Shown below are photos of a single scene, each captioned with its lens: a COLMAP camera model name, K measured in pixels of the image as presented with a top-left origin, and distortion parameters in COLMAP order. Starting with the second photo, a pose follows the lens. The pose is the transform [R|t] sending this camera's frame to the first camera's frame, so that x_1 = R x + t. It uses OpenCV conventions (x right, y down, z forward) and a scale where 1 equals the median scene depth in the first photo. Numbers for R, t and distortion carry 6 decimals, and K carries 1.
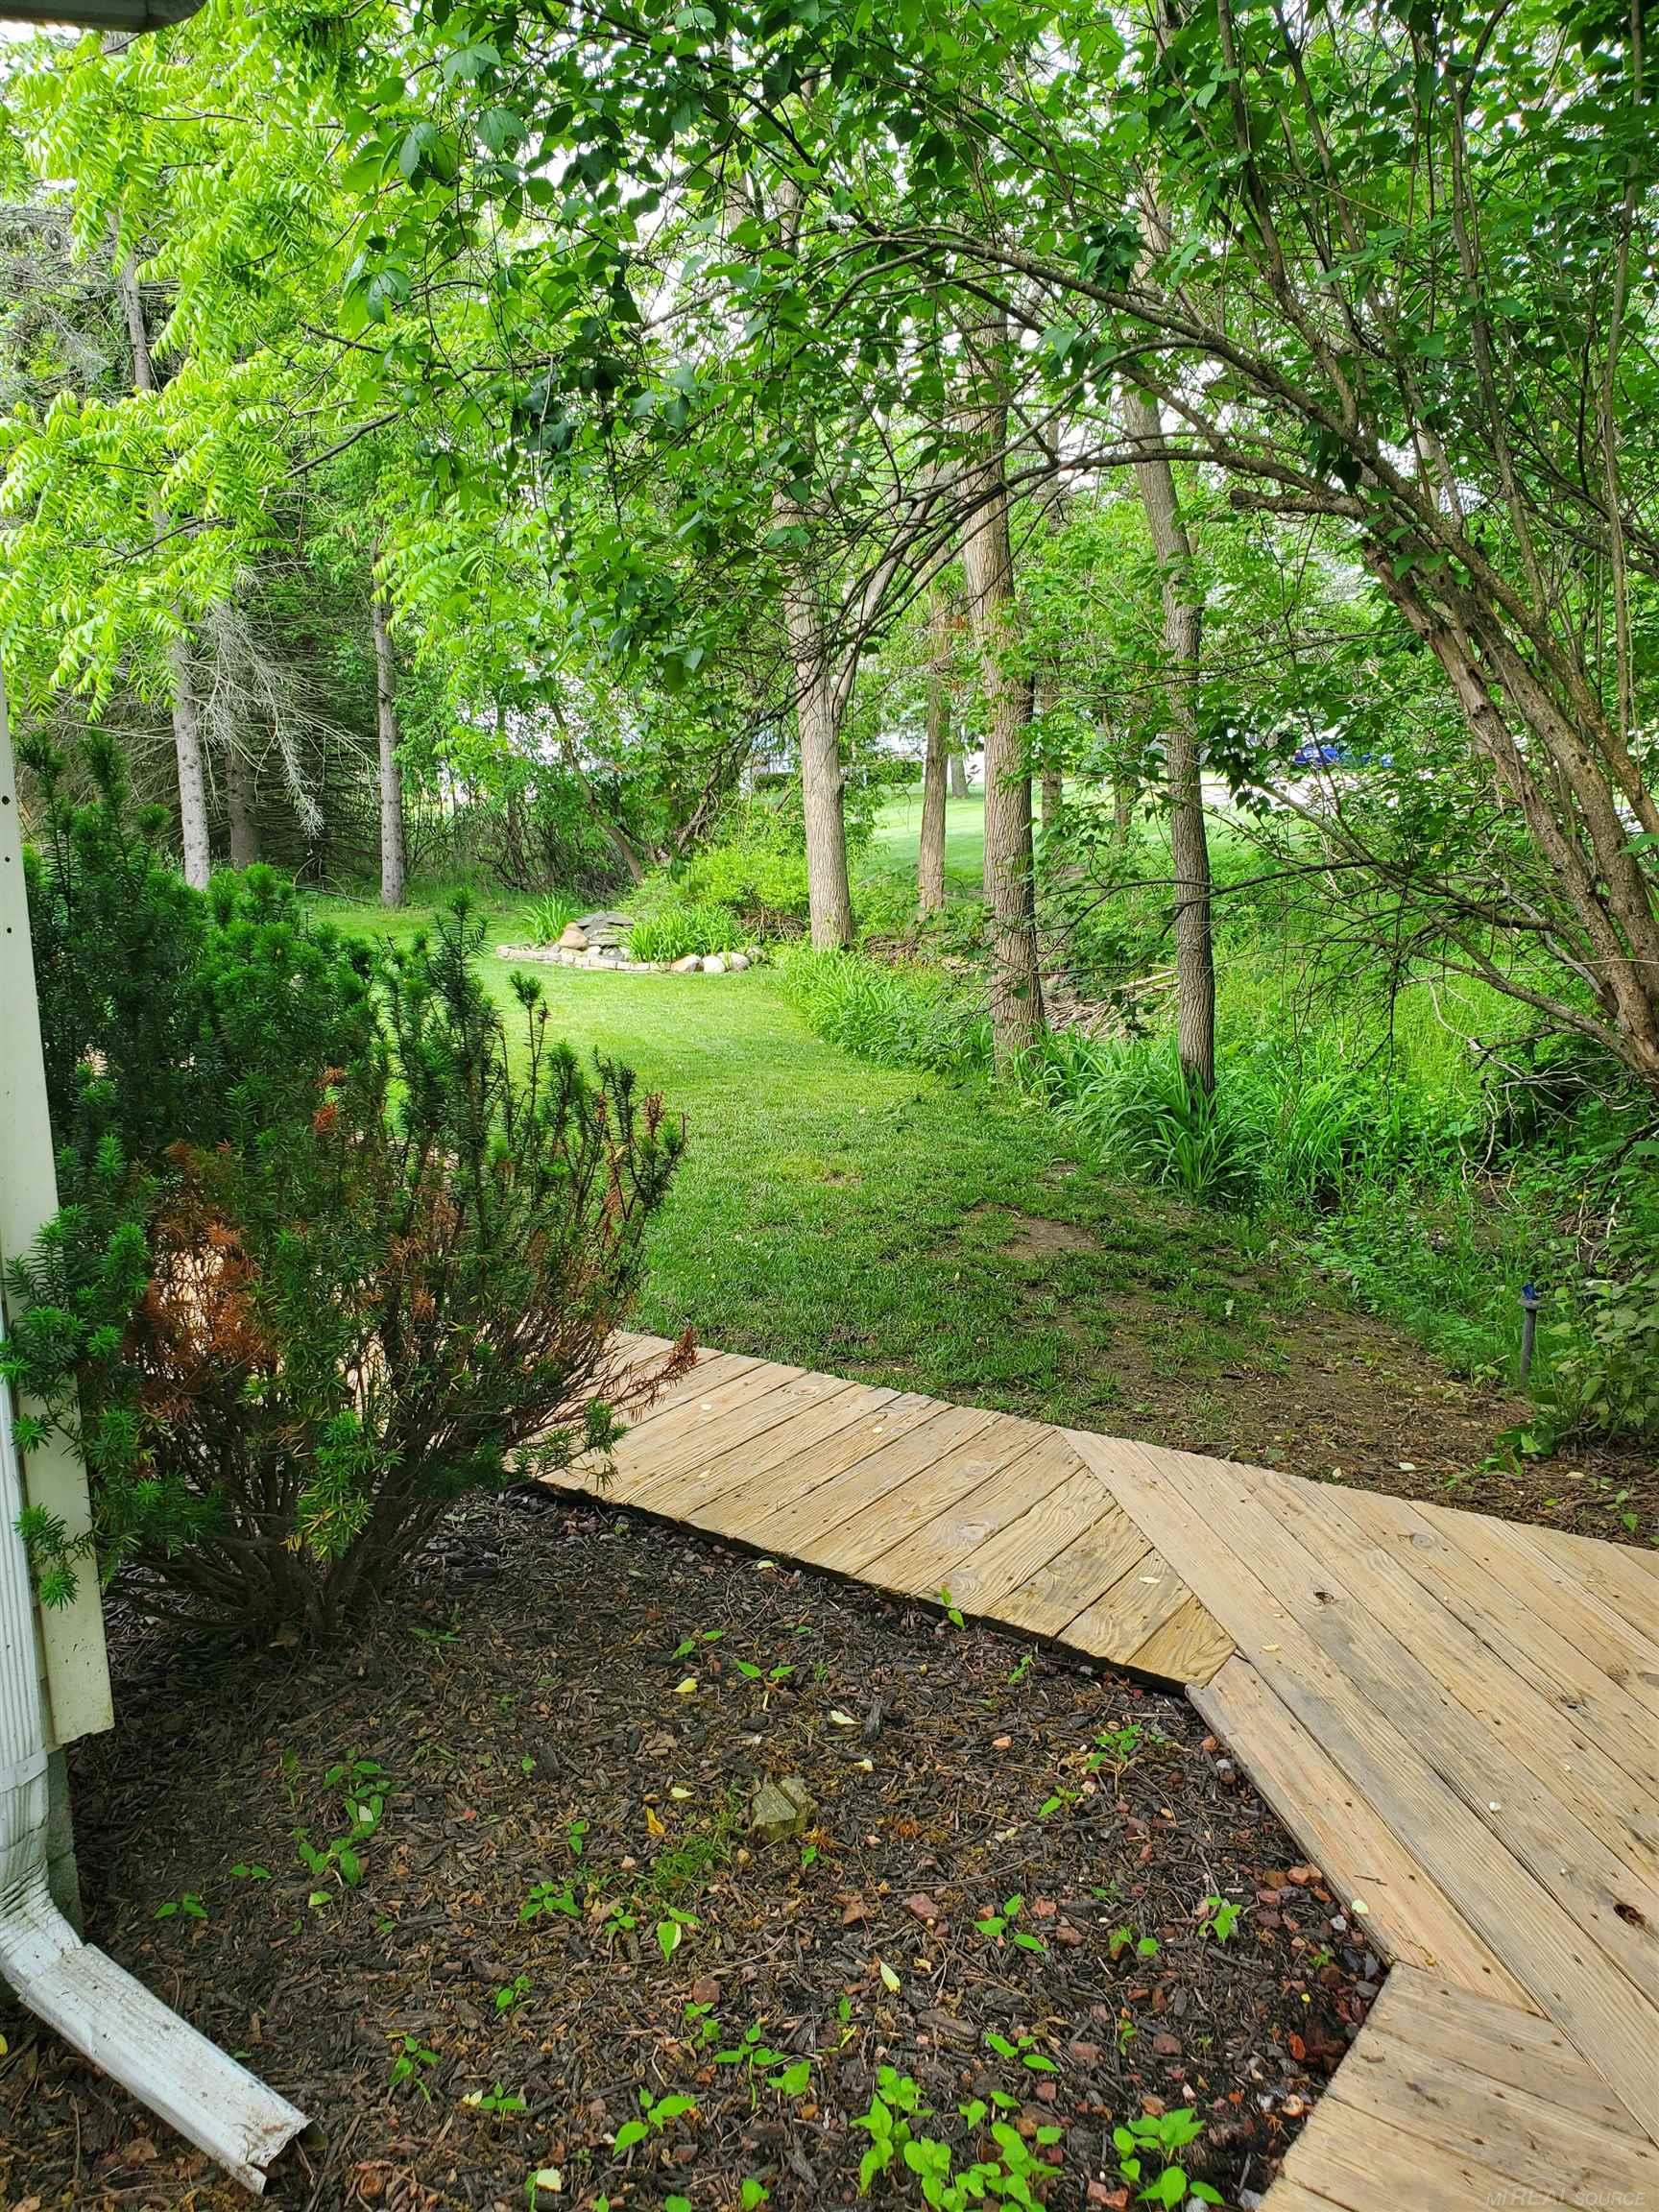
lens RADIAL K [[1682.1, 0, 842.8], [0, 1682.1, 1100.0], [0, 0, 1]] dist [0.002627, 0.003896]
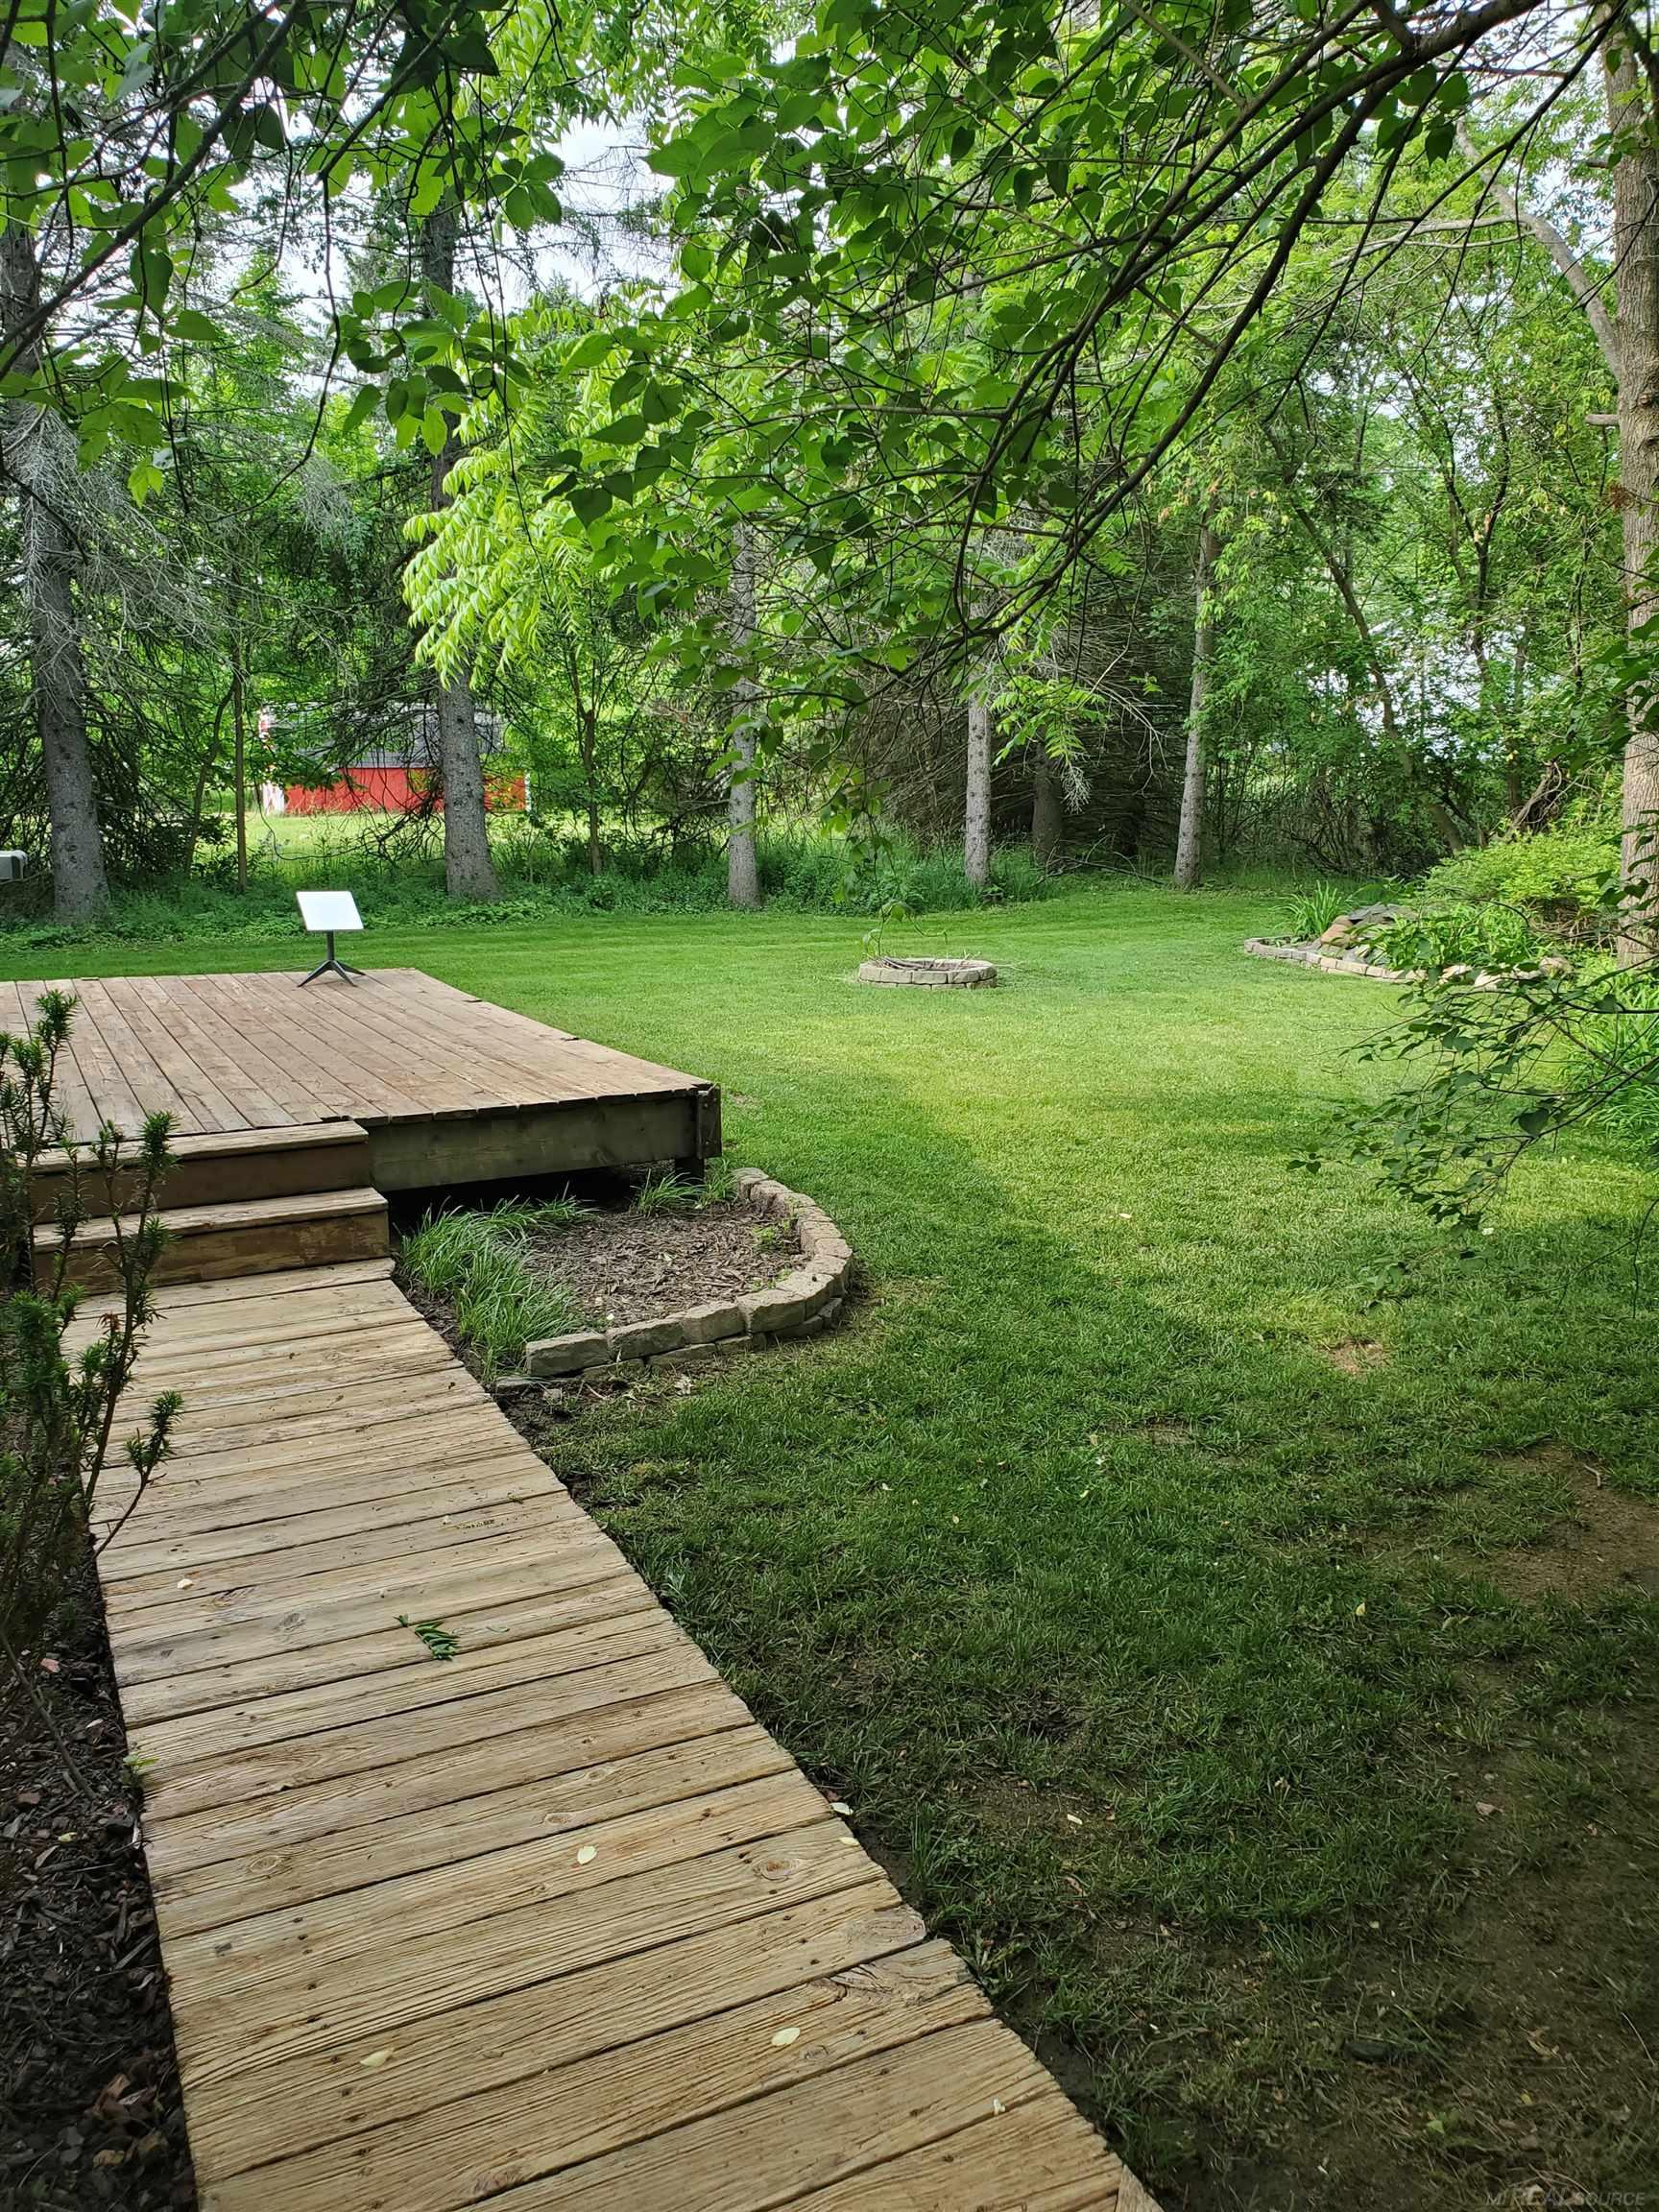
lens RADIAL K [[1682.1, 0, 842.8], [0, 1682.1, 1100.0], [0, 0, 1]] dist [0.002627, 0.003896]
pose [[0.859044, 0.100600, -0.501919, 0.066314], [-0.092513, 0.994864, 0.041063, -0.026407], [0.503472, 0.011158, 0.863940, 0.147094]]
